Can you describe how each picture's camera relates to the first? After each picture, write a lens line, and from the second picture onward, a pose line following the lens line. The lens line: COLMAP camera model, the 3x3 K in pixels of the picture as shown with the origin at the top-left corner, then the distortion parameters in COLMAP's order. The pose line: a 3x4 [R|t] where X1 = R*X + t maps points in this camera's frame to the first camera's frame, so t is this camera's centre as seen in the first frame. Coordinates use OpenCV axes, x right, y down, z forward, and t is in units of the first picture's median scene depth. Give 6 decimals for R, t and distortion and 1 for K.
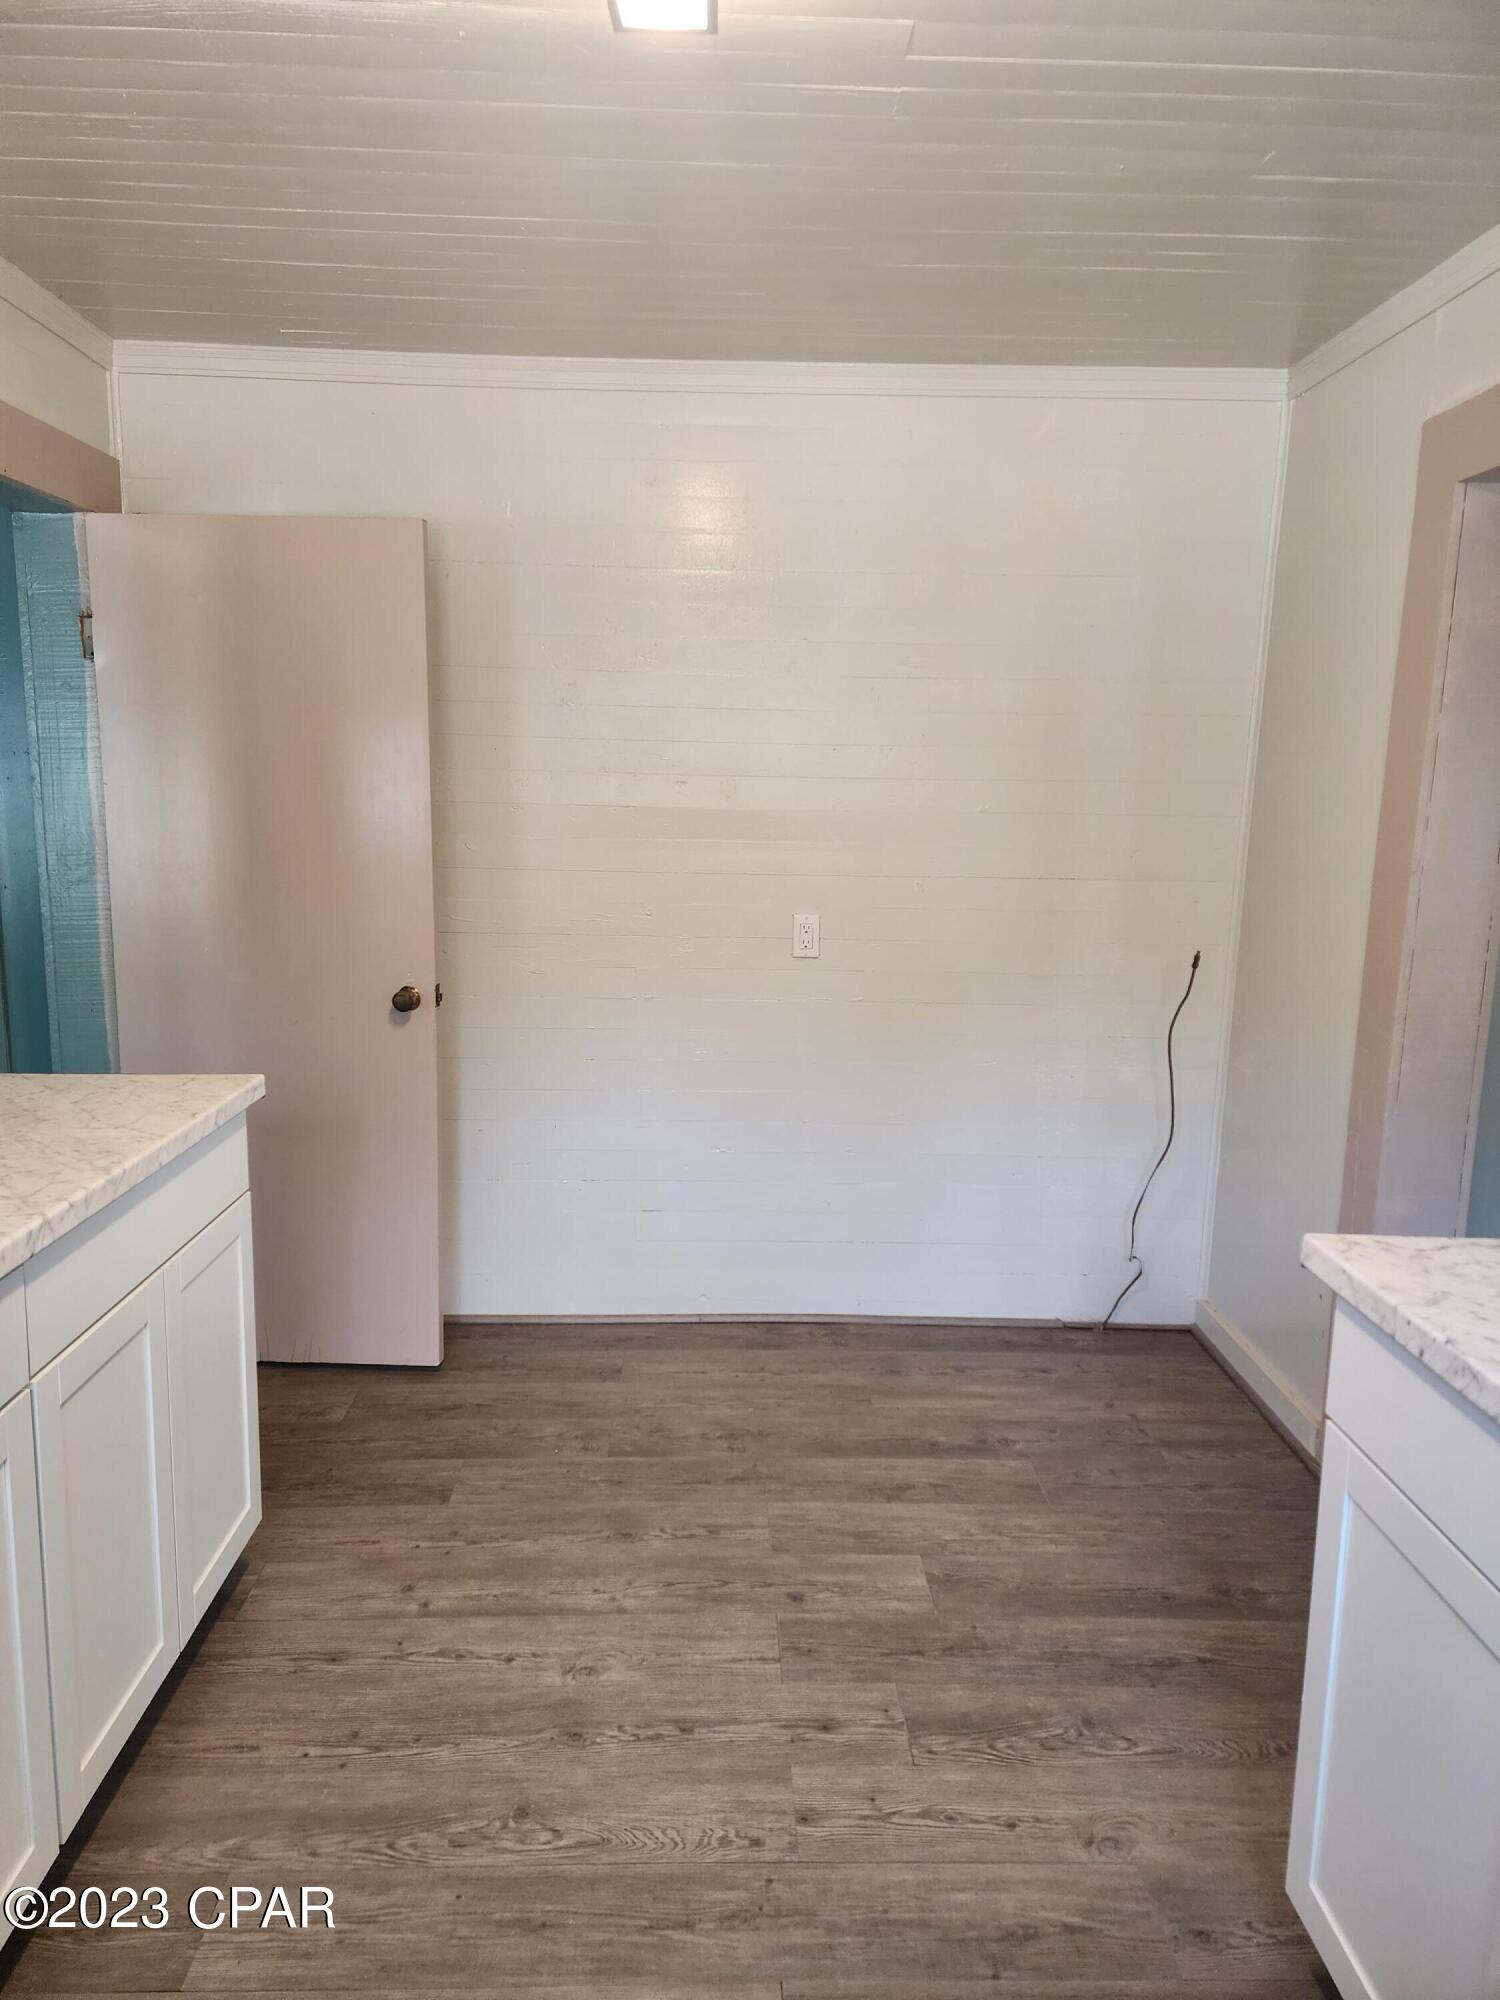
lens RADIAL K [[1318.8, 0, 743.6], [0, 1318.8, 996.0], [0, 0, 1]] dist [0.058562, -0.050387]
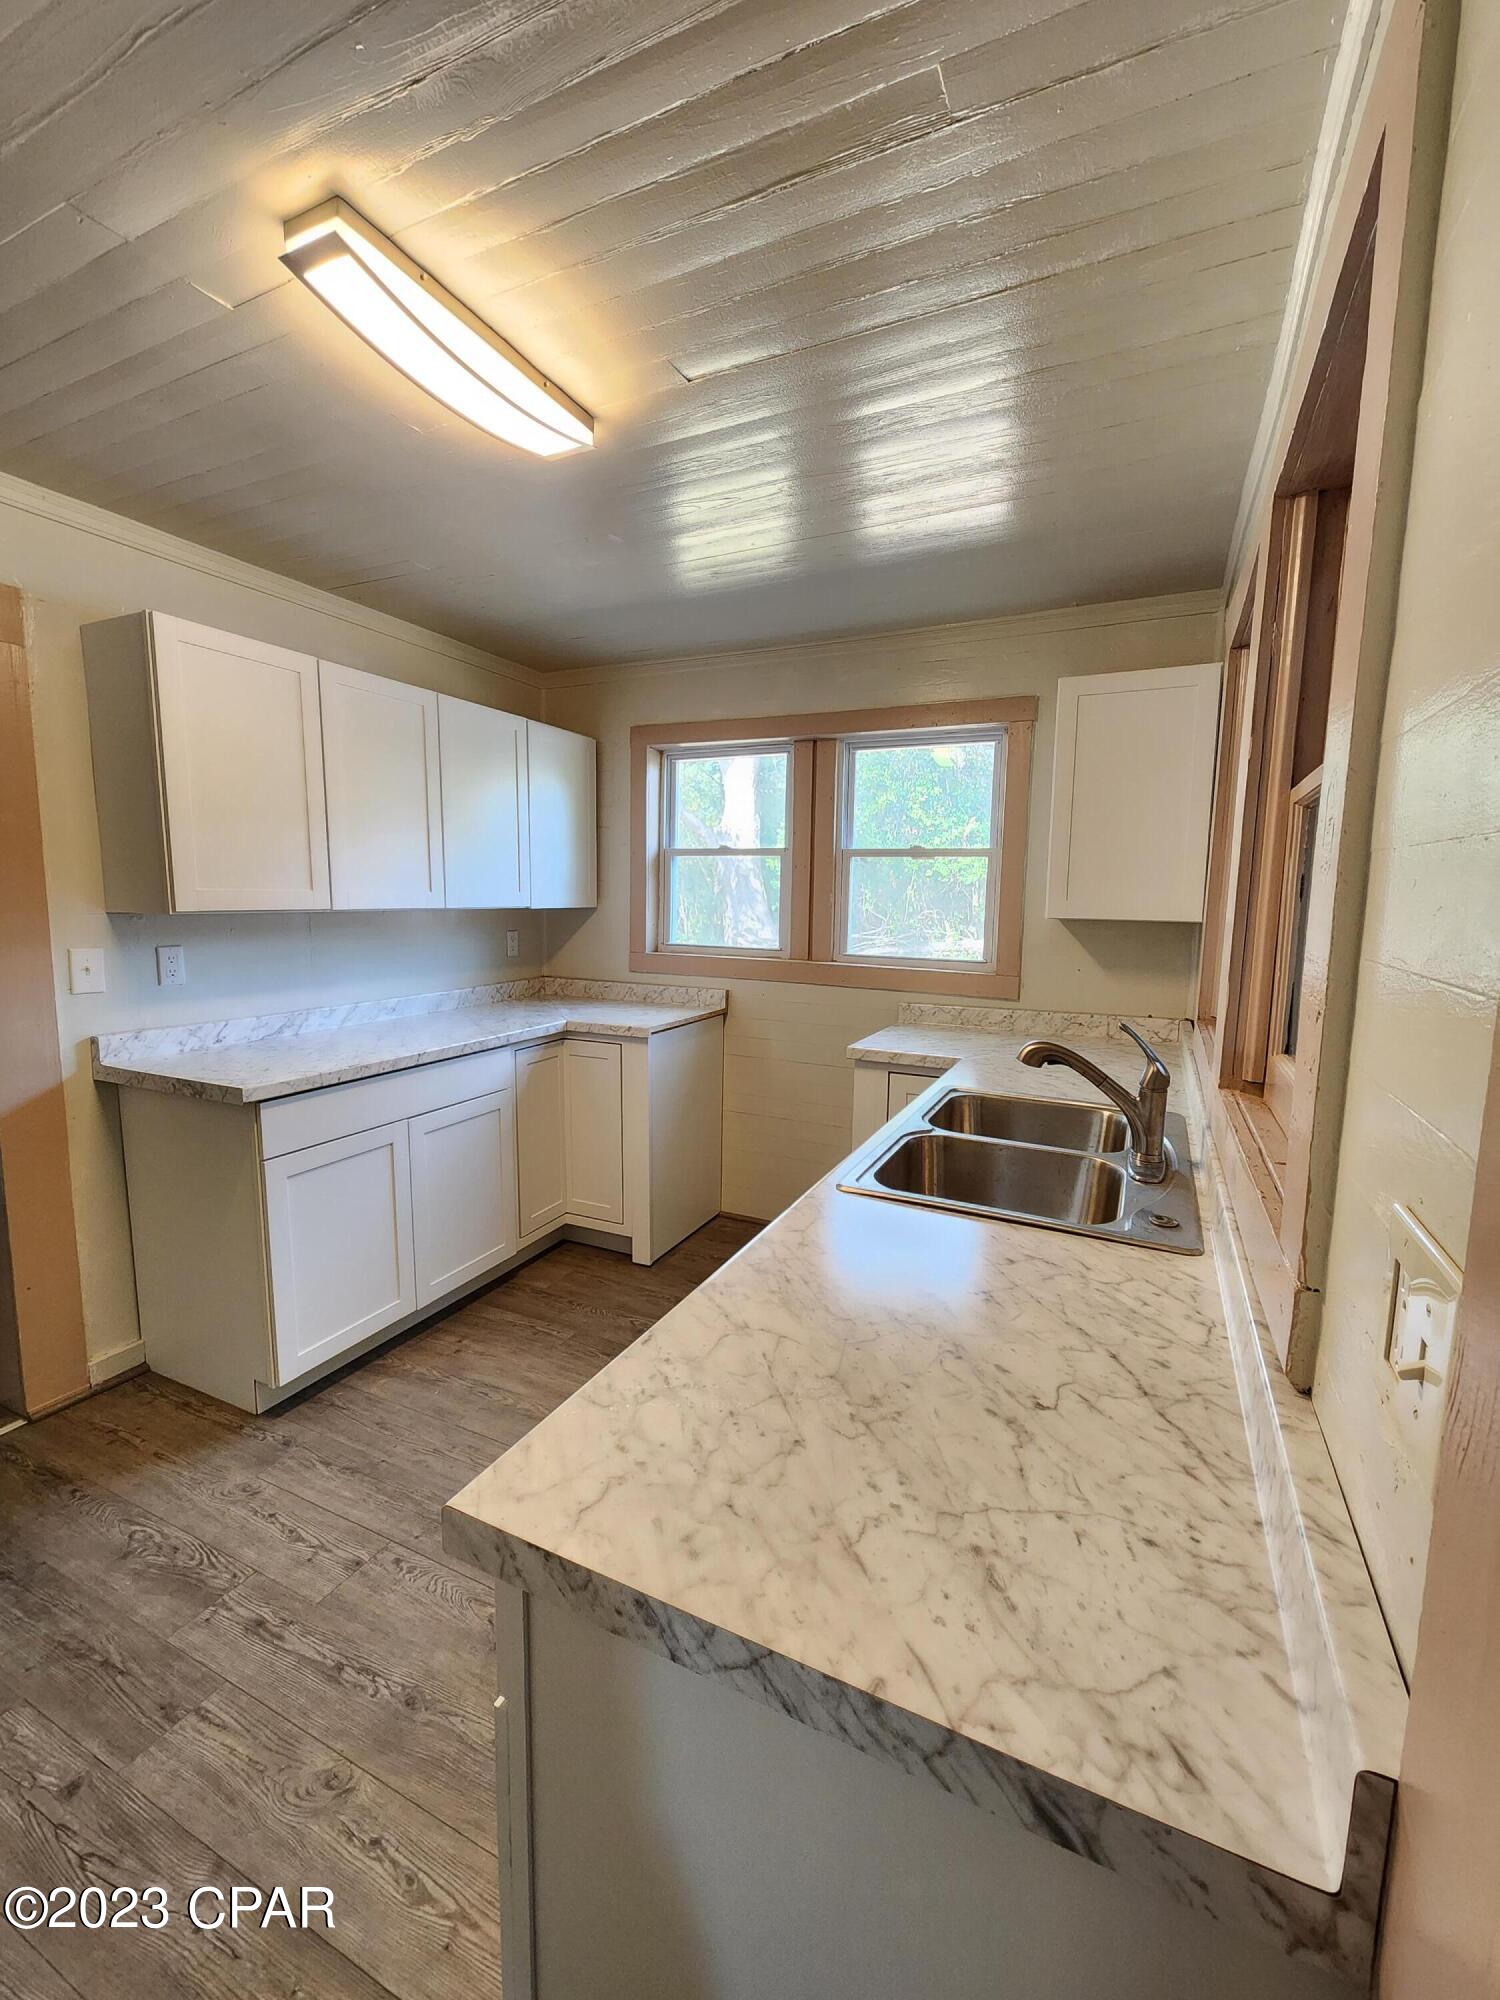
lens RADIAL K [[817.0, 0, 755.9], [0, 817.0, 994.4], [0, 0, 1]] dist [-0.000403, -0.002876]
pose [[-0.891234, -0.089750, 0.444575, -0.646353], [0.037061, 0.962536, 0.268610, -0.209678], [-0.452027, 0.255871, -0.854518, 1.306143]]
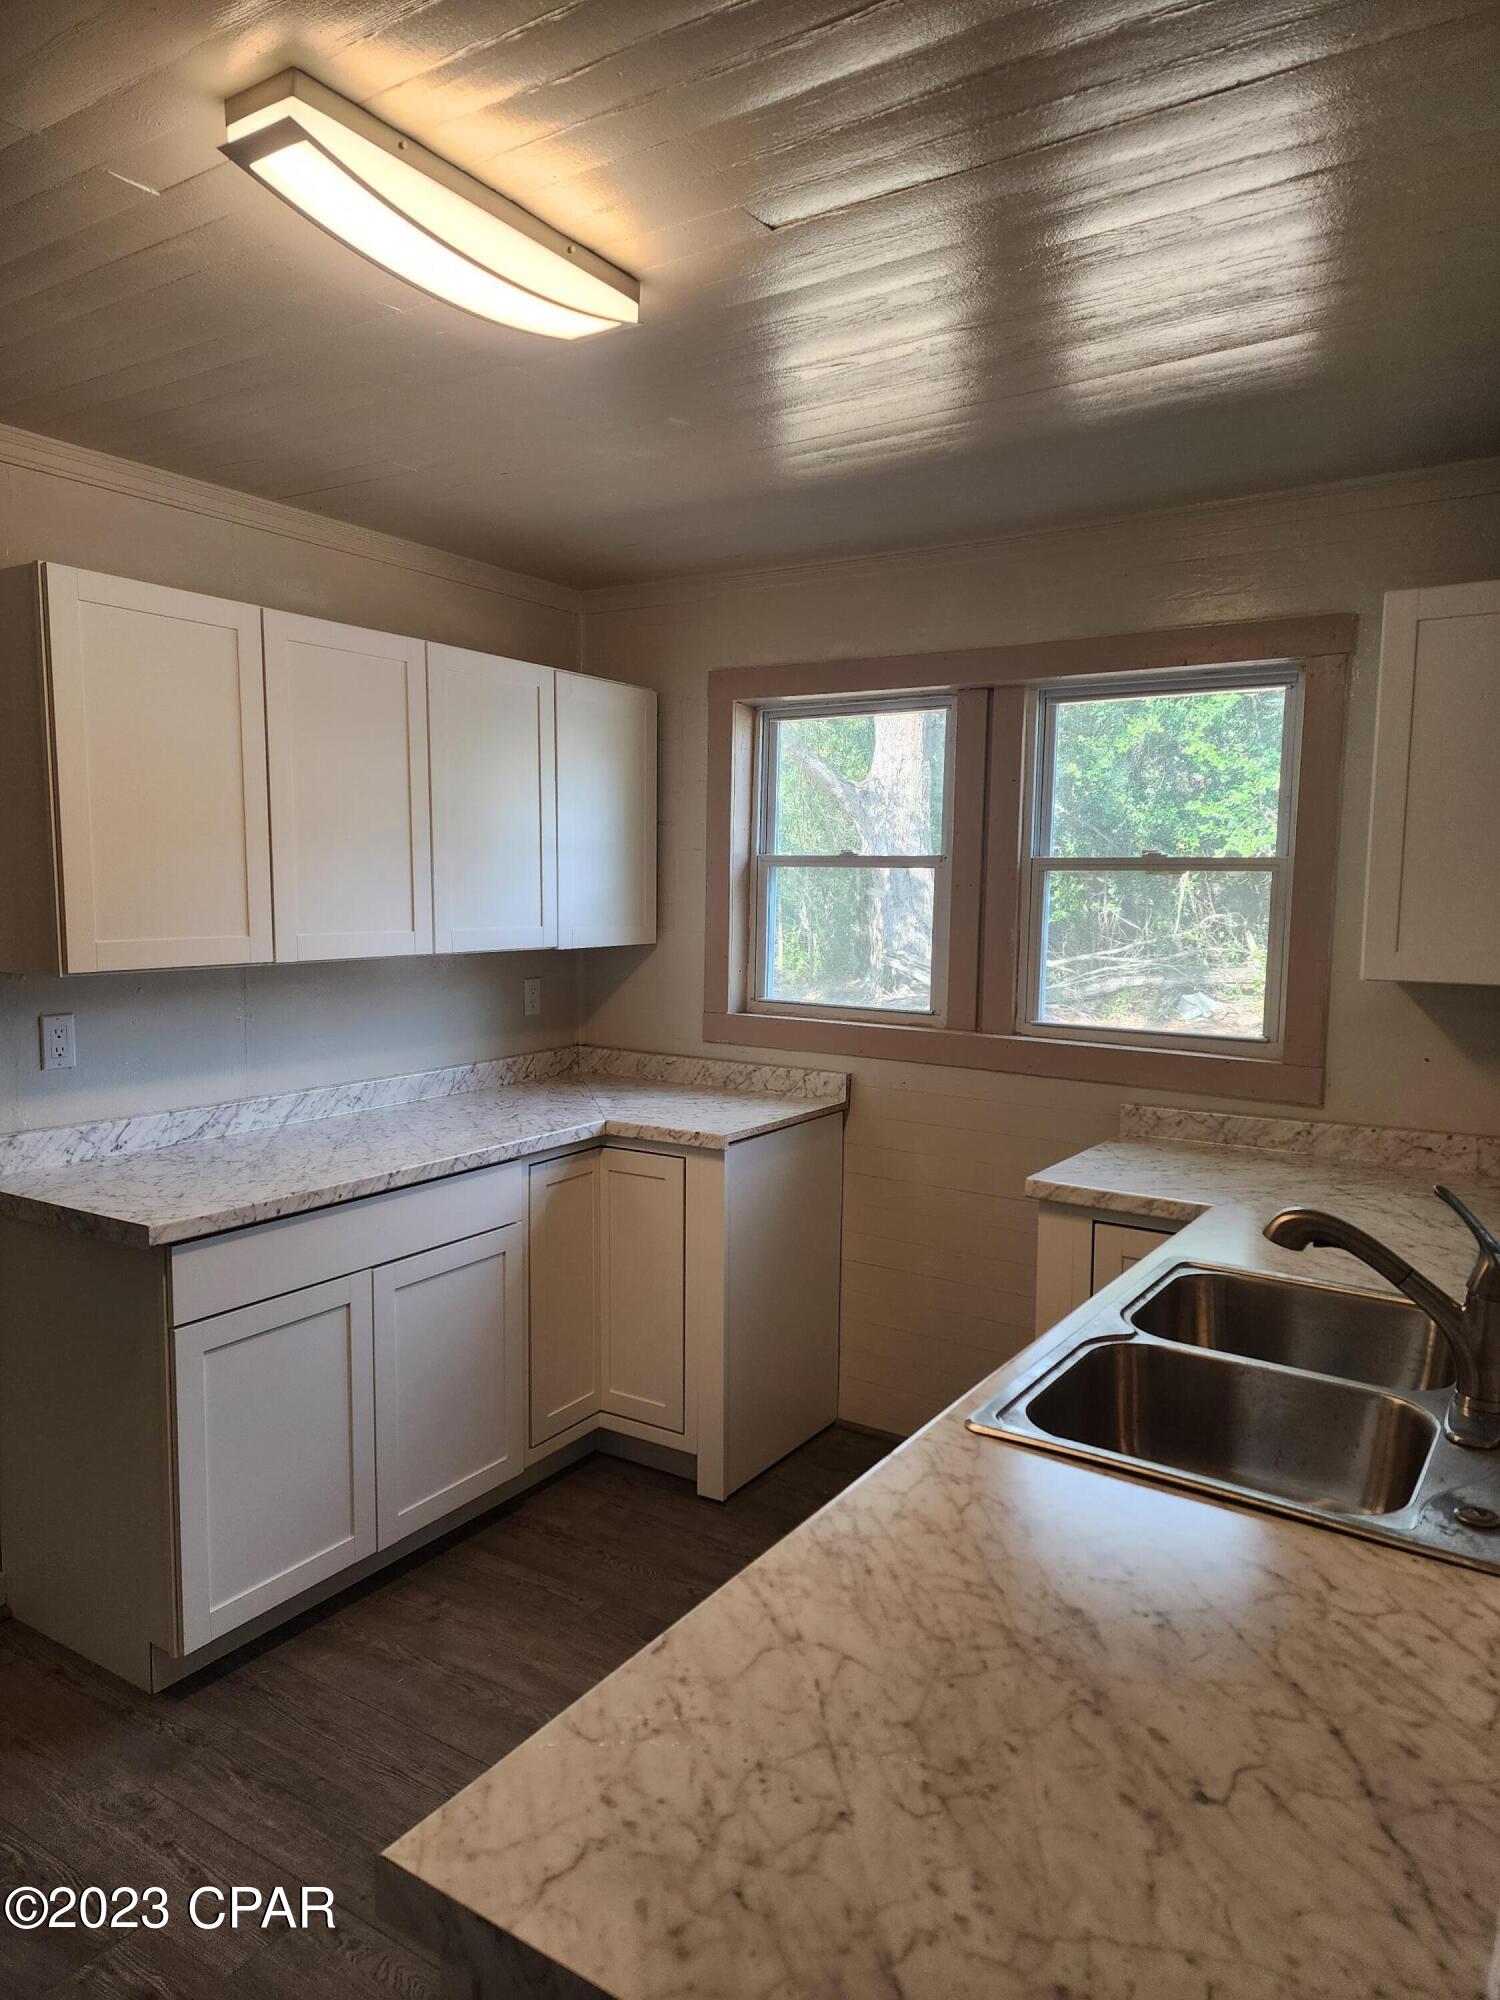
lens RADIAL K [[1318.8, 0, 734.1], [0, 1318.8, 1006.6], [0, 0, 1]] dist [0.058562, -0.050387]
pose [[-0.815626, -0.086453, 0.572084, -0.717670], [0.062470, 0.969834, 0.235624, -0.281035], [-0.575197, 0.227919, -0.785622, 1.341908]]
